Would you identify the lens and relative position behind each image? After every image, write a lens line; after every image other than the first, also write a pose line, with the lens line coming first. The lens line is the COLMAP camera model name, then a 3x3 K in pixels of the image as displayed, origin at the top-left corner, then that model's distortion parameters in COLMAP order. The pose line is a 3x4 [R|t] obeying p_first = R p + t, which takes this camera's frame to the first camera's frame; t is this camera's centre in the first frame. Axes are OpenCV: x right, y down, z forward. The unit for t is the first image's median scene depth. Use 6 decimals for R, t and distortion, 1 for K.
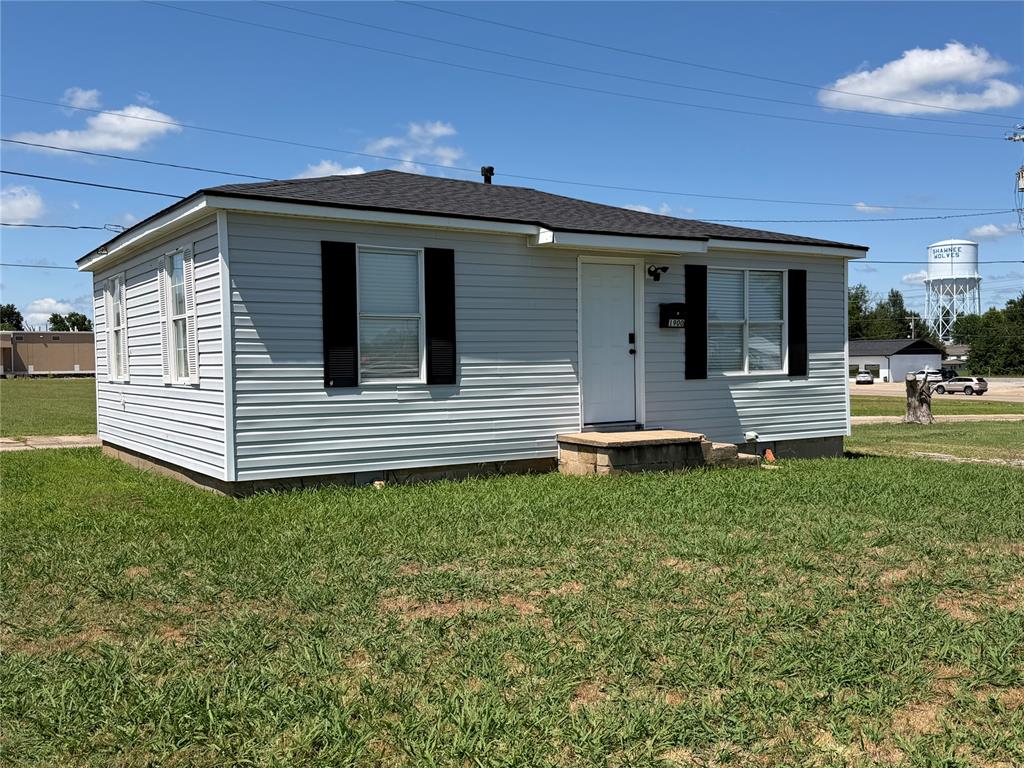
lens RADIAL K [[961.0, 0, 508.7], [0, 961.0, 381.6], [0, 0, 1]] dist [0.068310, 0.000000]
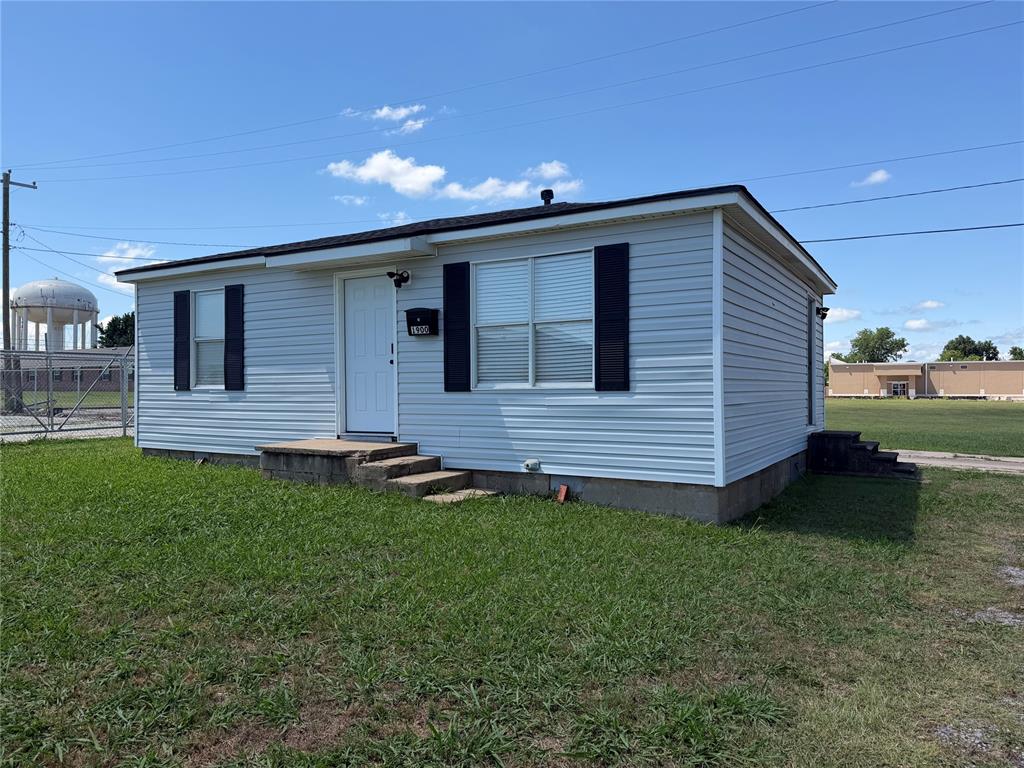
lens RADIAL K [[732.7, 0, 511.3], [0, 732.7, 386.8], [0, 0, 1]] dist [0.011763, 0.002045]
pose [[0.461266, 0.005861, -0.887243, 0.825502], [-0.024483, 0.999681, -0.006124, -0.004055], [0.886924, 0.024547, 0.461262, 0.746636]]
